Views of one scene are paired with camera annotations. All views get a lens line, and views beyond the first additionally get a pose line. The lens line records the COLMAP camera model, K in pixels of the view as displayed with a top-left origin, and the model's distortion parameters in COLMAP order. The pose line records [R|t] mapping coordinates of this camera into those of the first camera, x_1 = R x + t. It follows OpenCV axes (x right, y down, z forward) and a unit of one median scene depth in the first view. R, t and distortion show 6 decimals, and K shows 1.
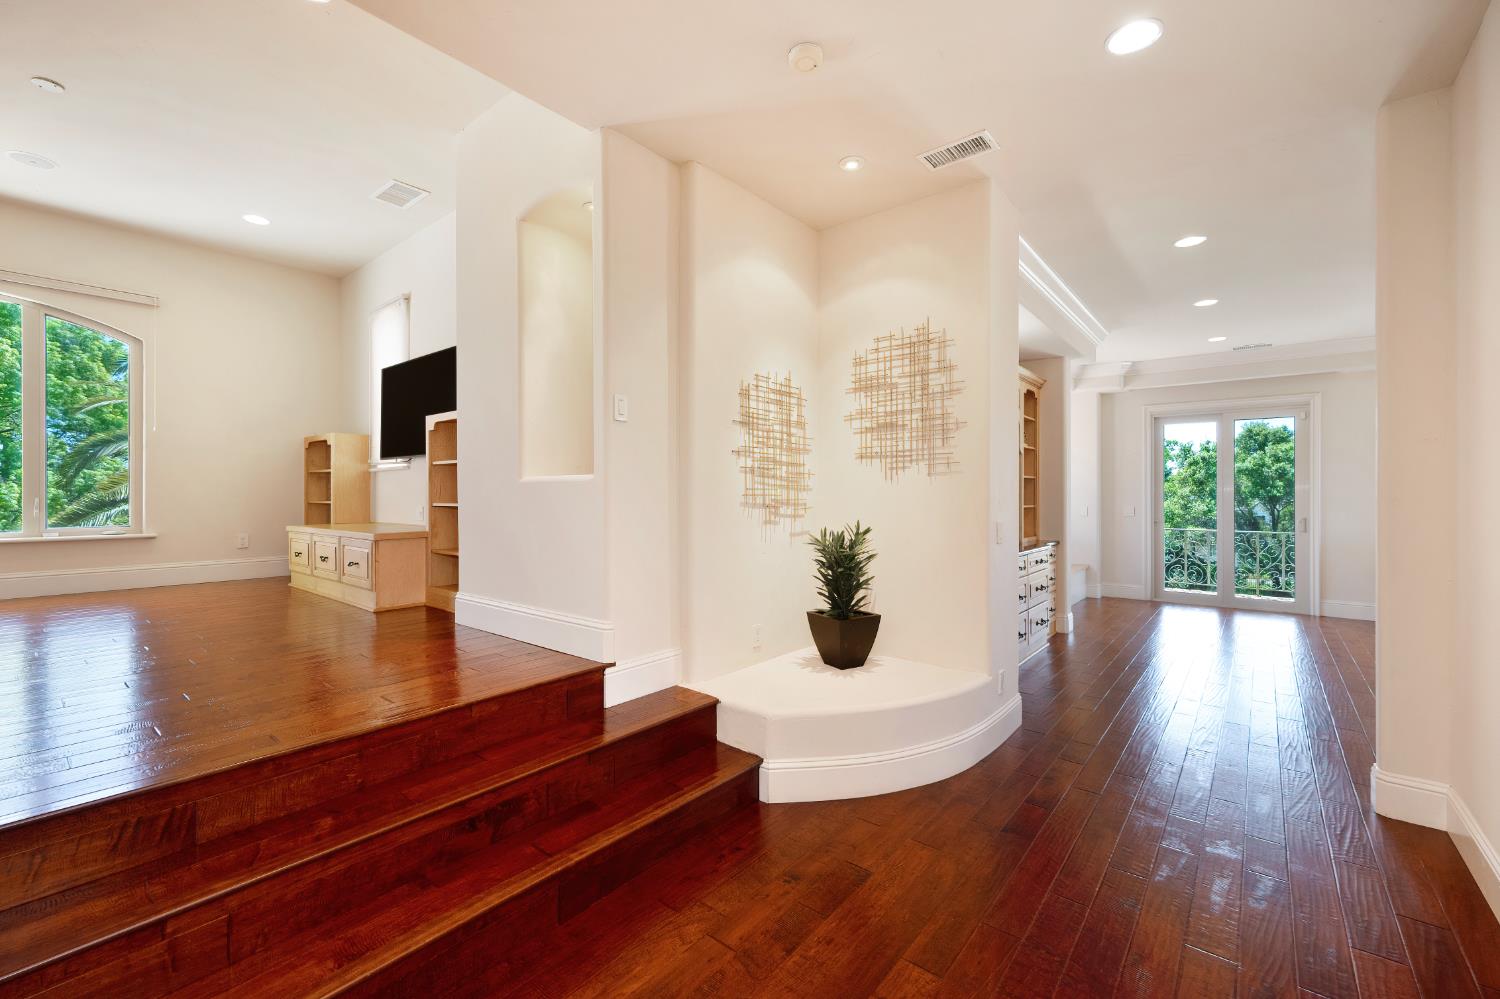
lens RADIAL K [[621.2, 0, 749.7], [0, 621.2, 494.6], [0, 0, 1]] dist [-0.002738, -0.000187]
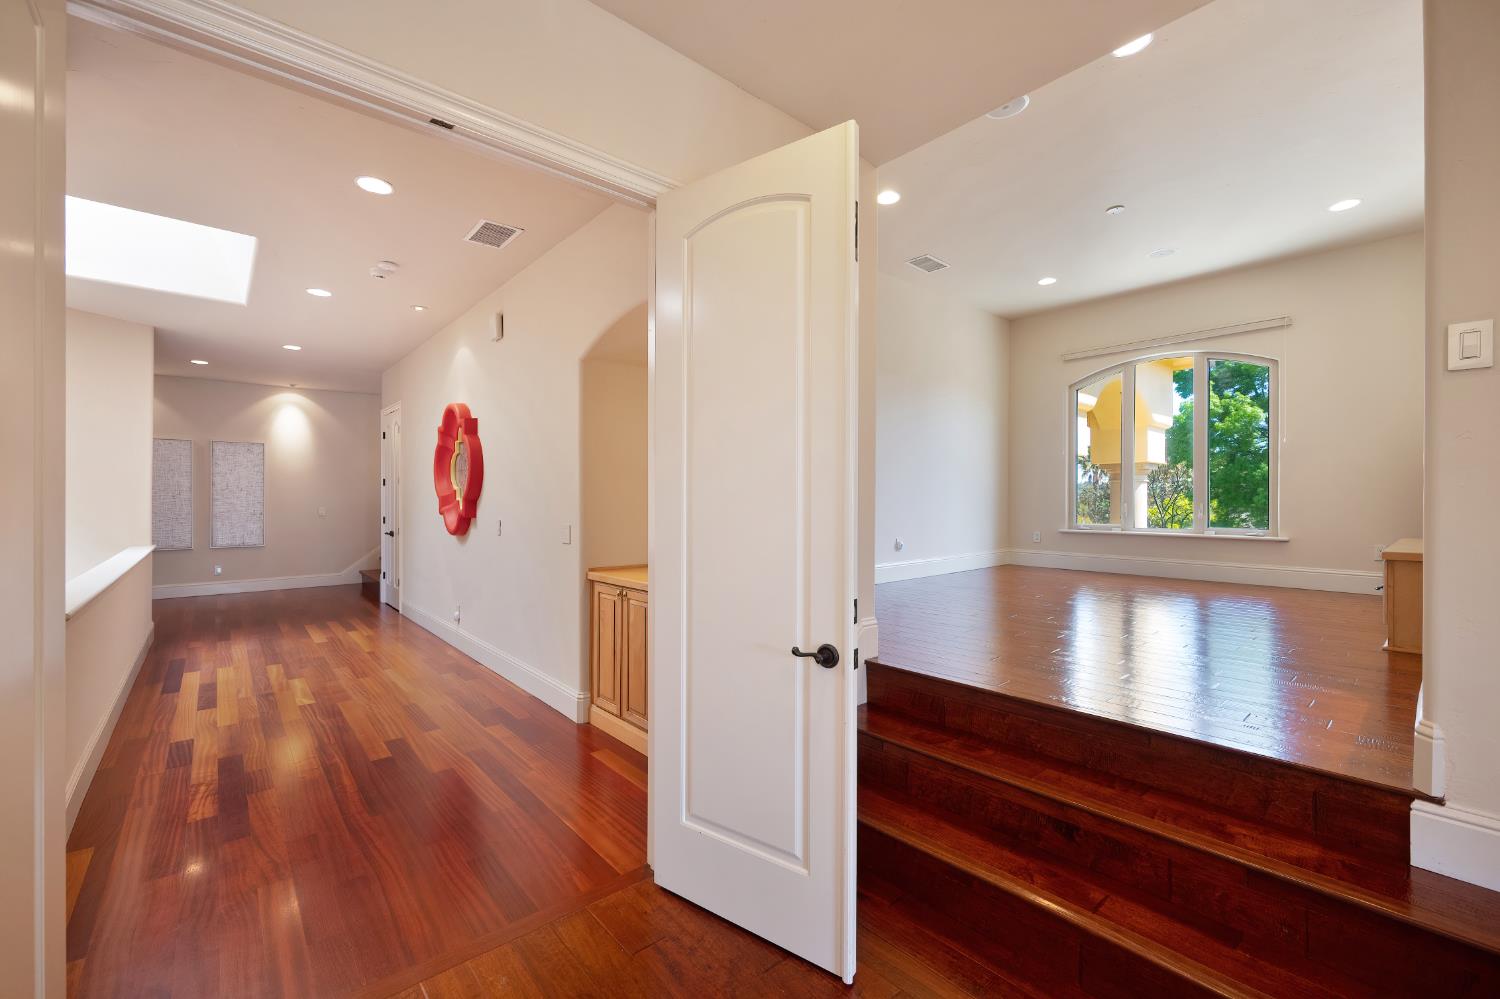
lens RADIAL K [[621.2, 0, 749.7], [0, 621.2, 494.6], [0, 0, 1]] dist [-0.002738, -0.000187]
pose [[-0.166102, -0.007135, -0.986083, 0.275665], [-0.003924, 0.999971, -0.006574, -0.000982], [0.986101, 0.002778, -0.166125, 0.290165]]
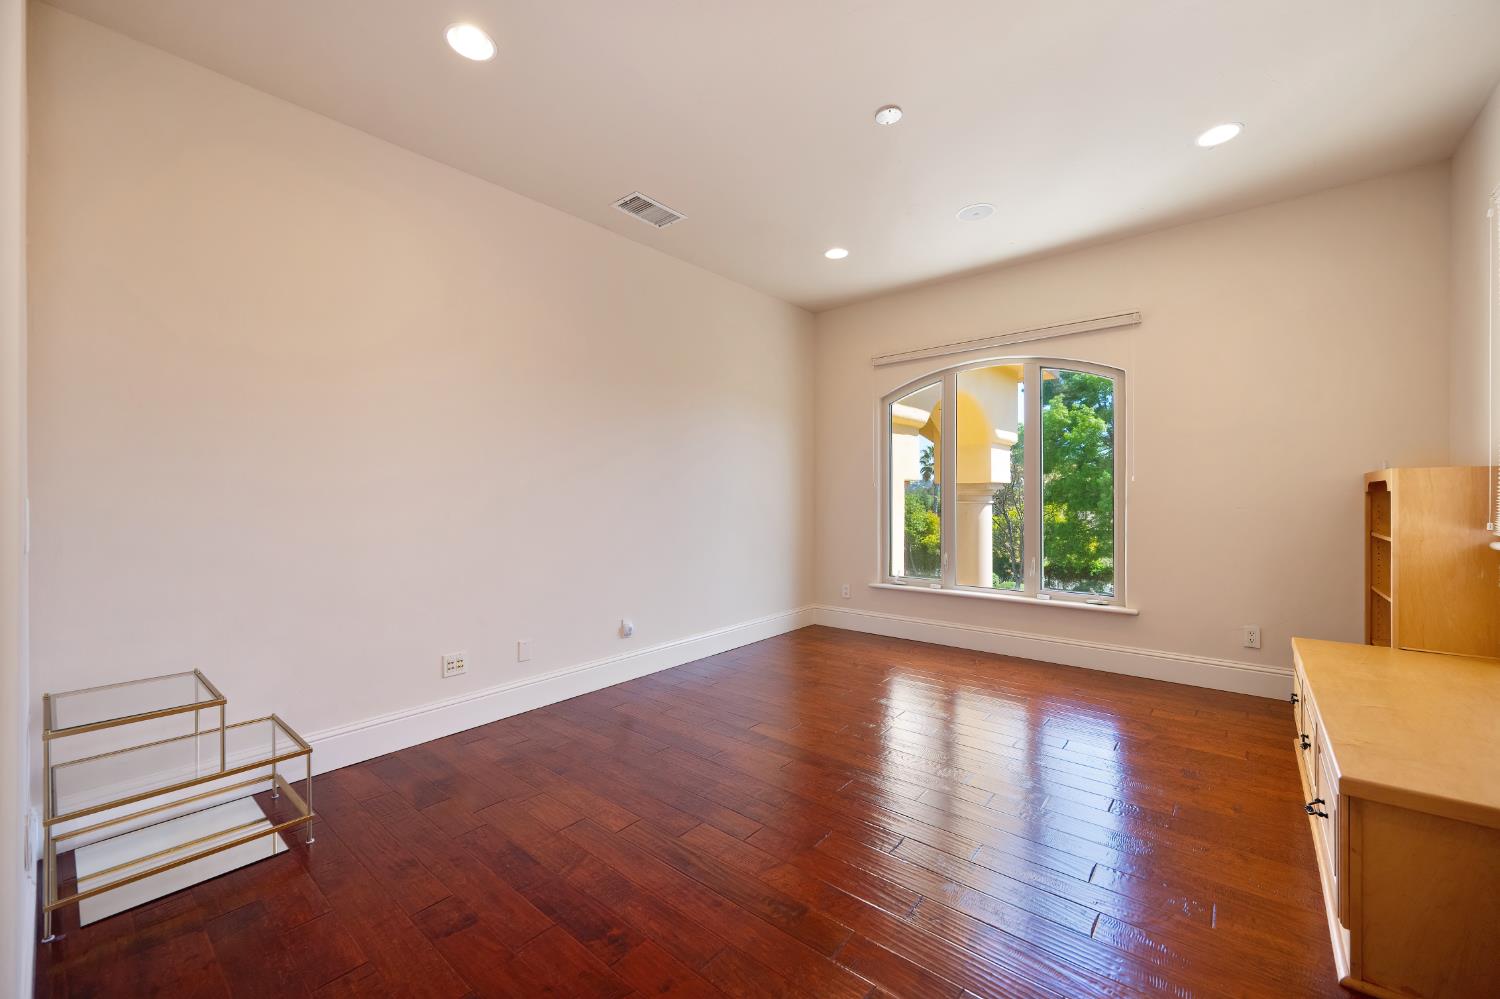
lens RADIAL K [[594.4, 0, 749.4], [0, 594.4, 497.9], [0, 0, 1]] dist [-0.001454, -0.000068]
pose [[-0.014682, 0.000146, -0.999892, -0.208145], [0.003569, 0.999994, 0.000094, -0.090947], [0.999886, -0.003567, -0.014682, 0.567514]]
